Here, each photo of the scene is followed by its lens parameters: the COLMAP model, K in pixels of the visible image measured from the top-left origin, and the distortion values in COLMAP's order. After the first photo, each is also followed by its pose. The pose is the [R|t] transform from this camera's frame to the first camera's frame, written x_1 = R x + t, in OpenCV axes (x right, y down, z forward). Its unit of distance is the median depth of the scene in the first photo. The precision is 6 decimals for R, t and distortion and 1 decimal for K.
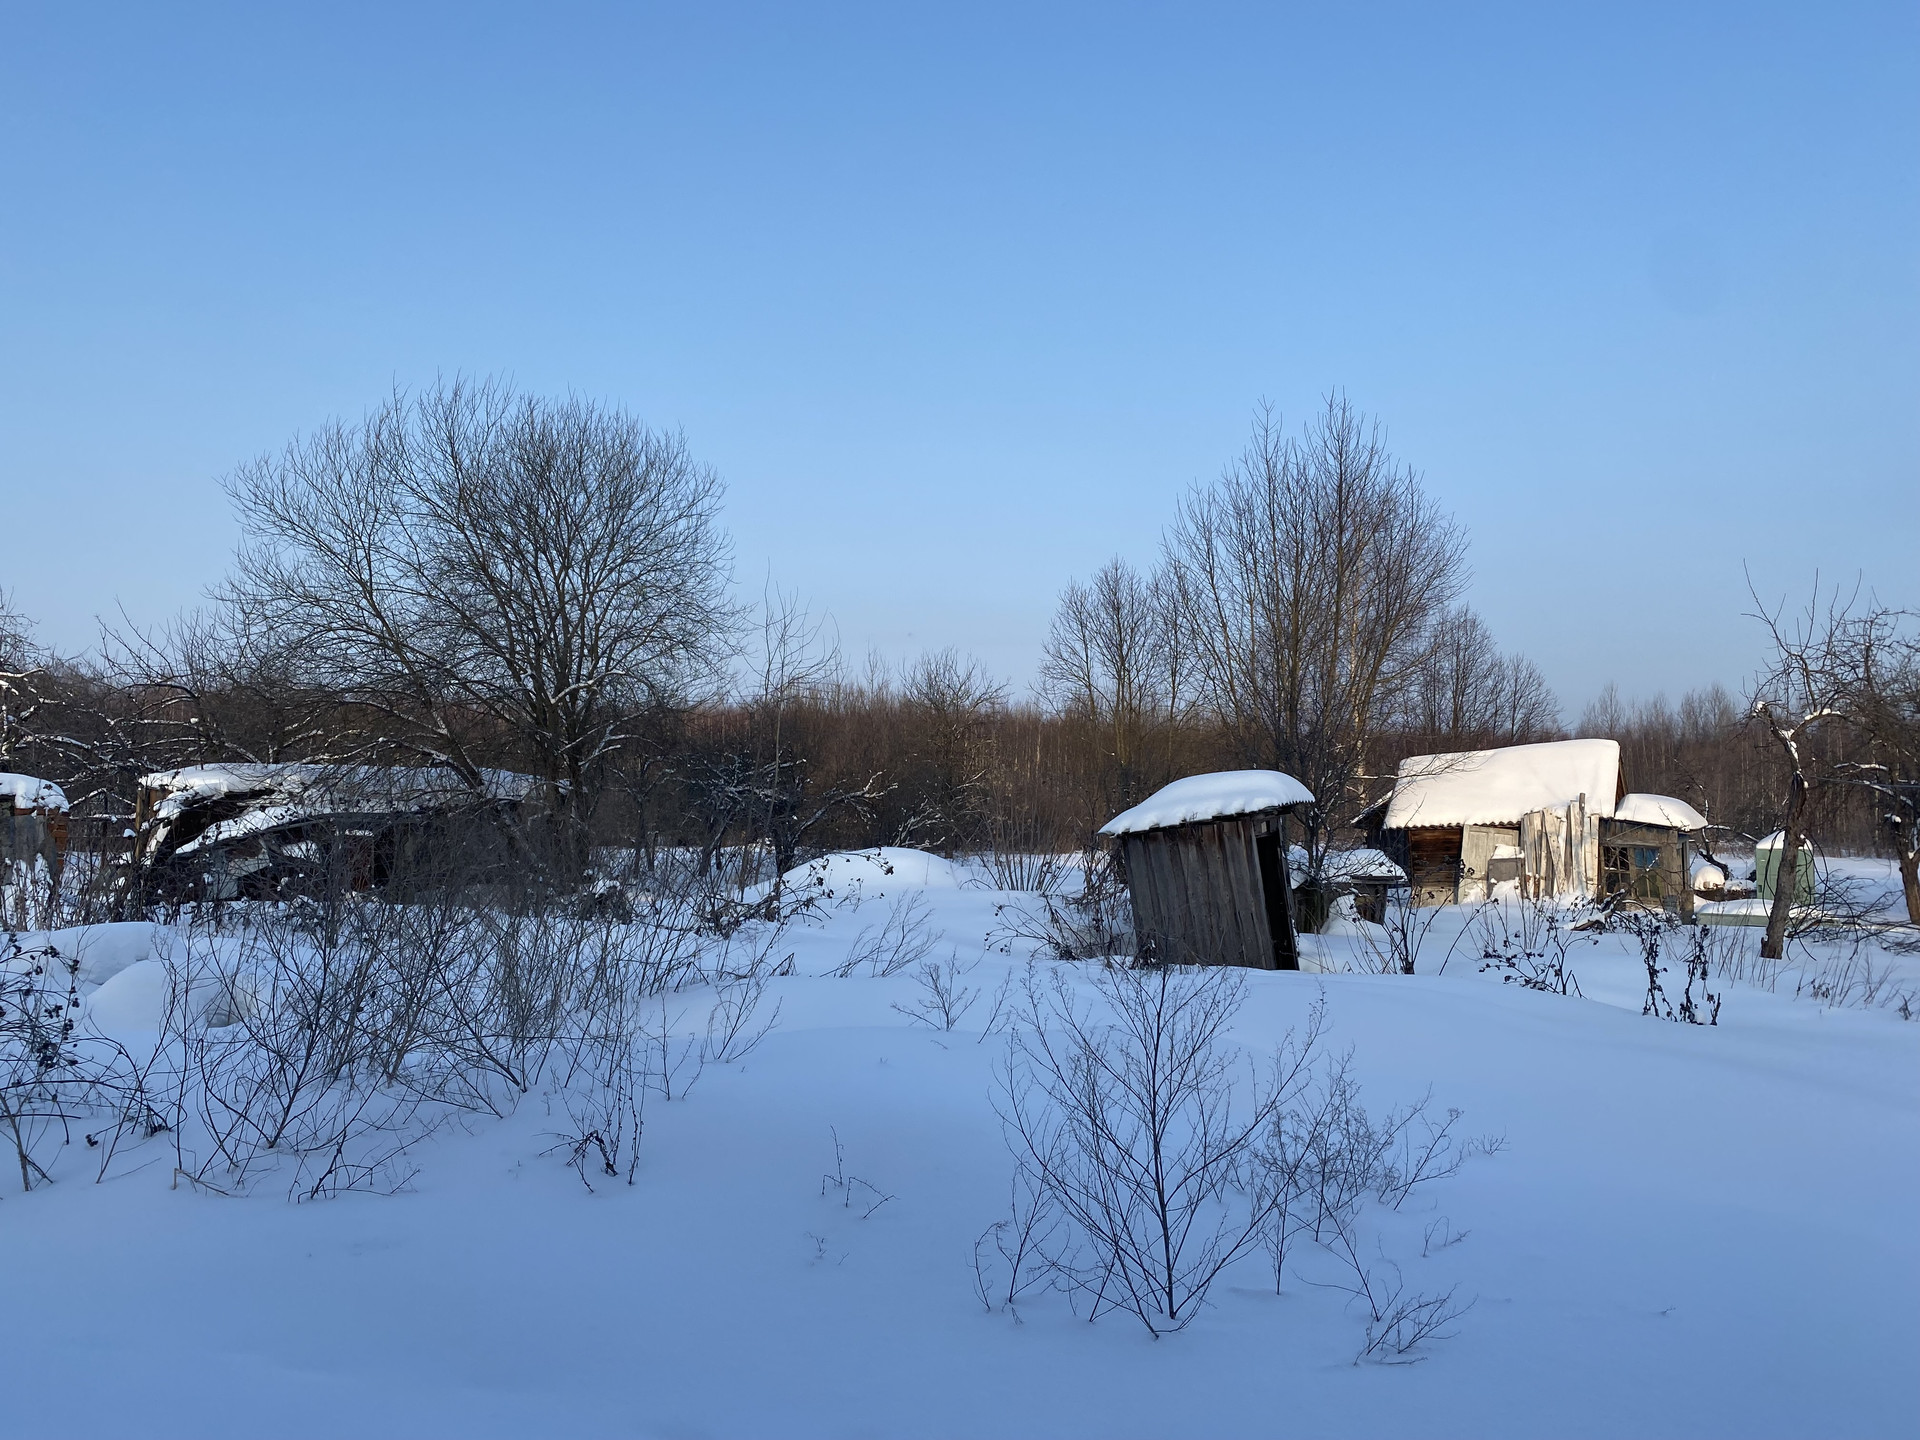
lens RADIAL K [[1428.4, 0, 966.4], [0, 1428.4, 701.7], [0, 0, 1]] dist [0.004123, -0.009200]
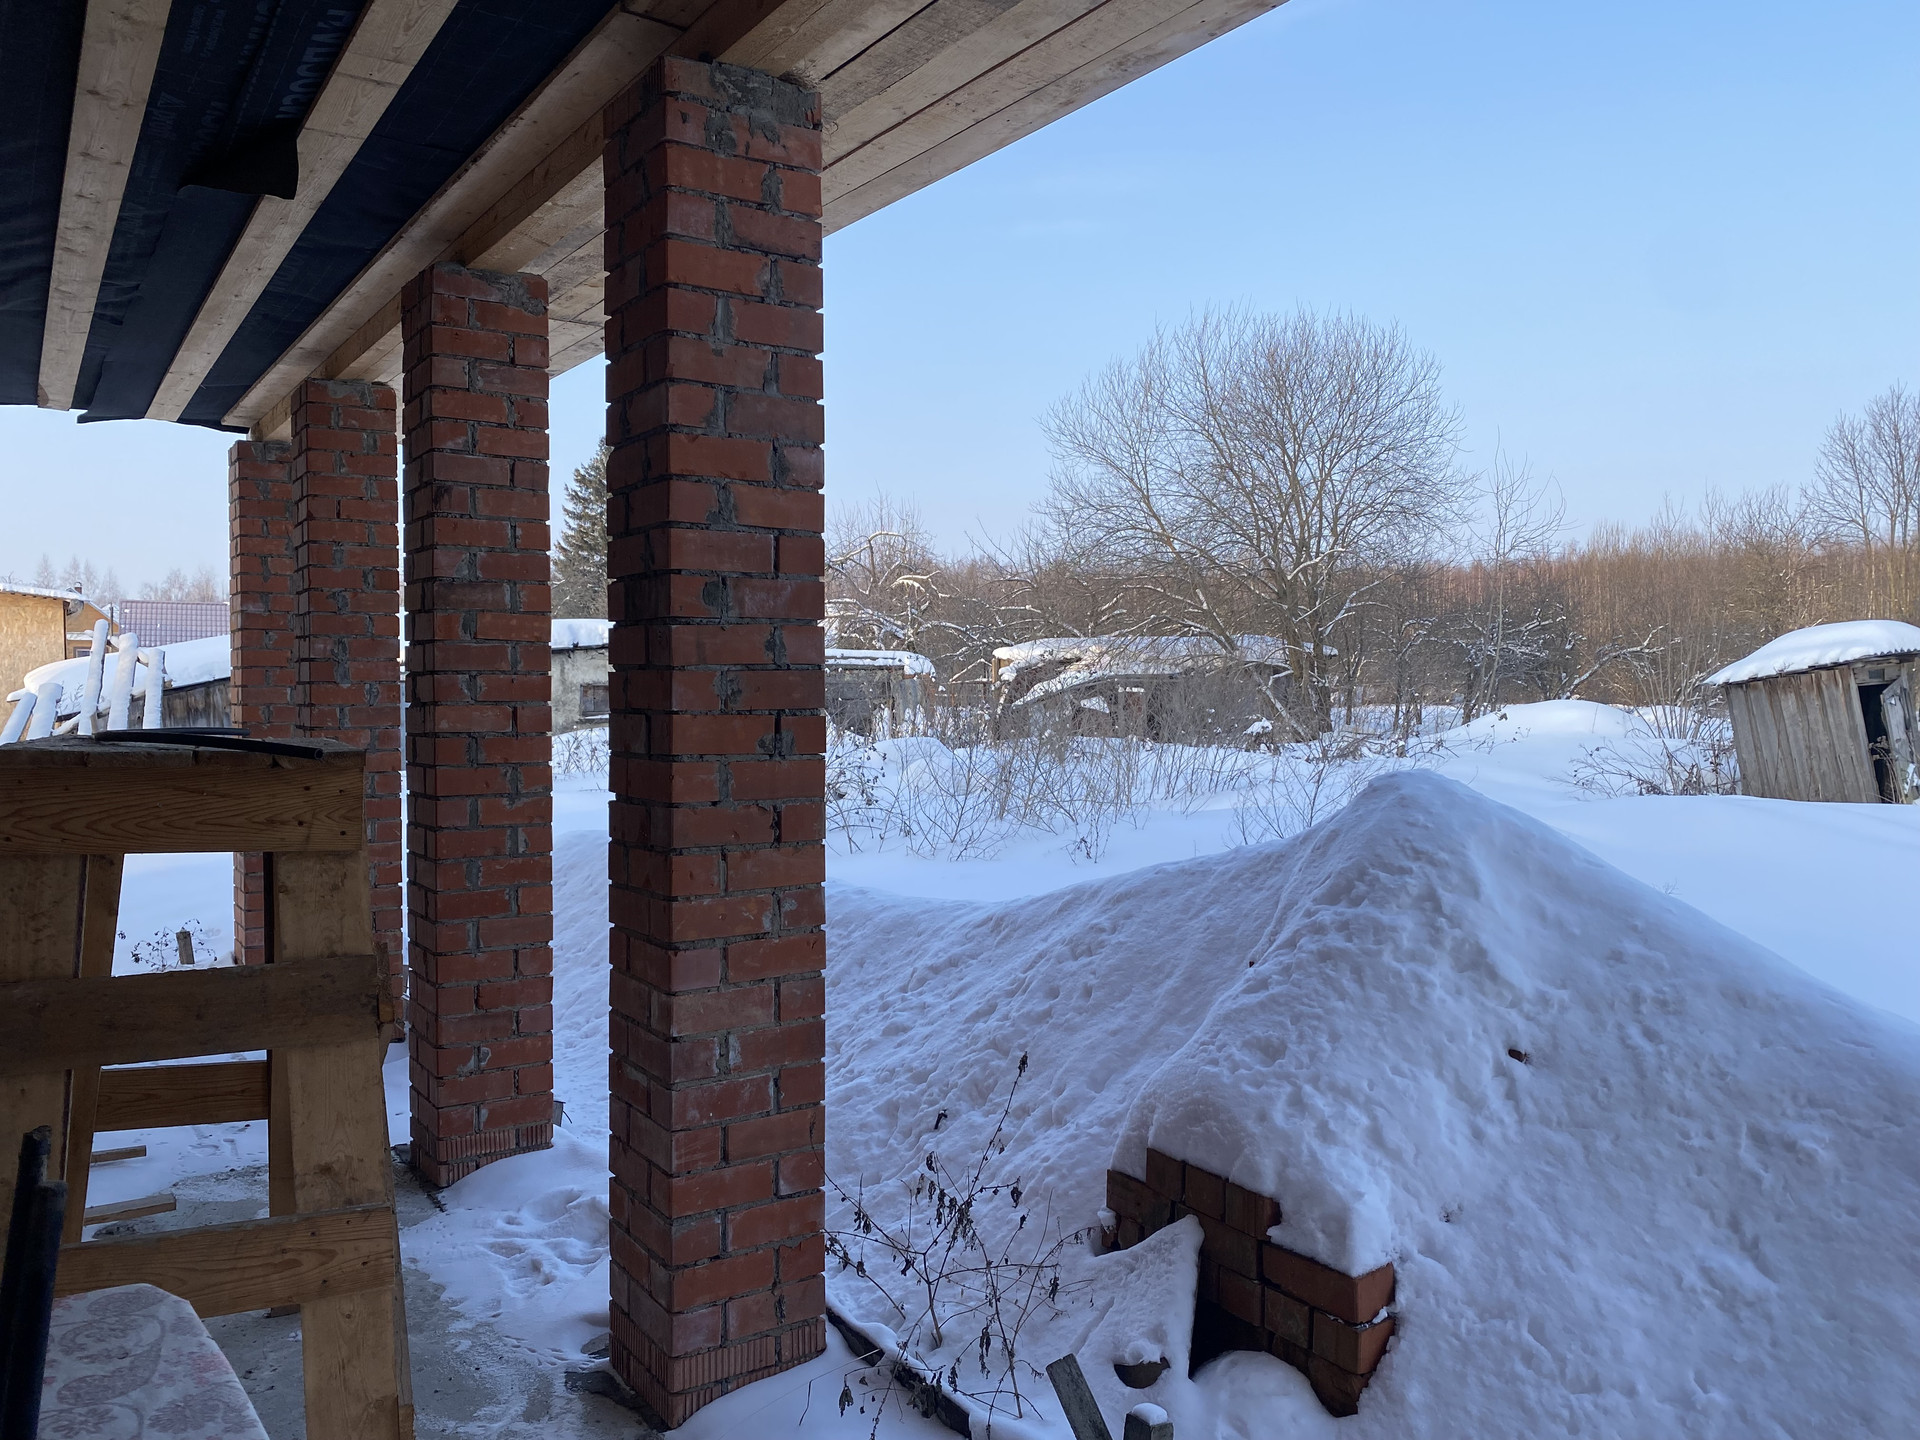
lens RADIAL K [[1451.4, 0, 954.0], [0, 1451.4, 708.3], [0, 0, 1]] dist [0.009035, -0.016618]
pose [[0.827425, -0.001306, -0.561574, 0.178743], [0.058880, 0.994687, 0.084440, -0.012277], [0.558481, -0.102933, 0.823106, -0.176216]]
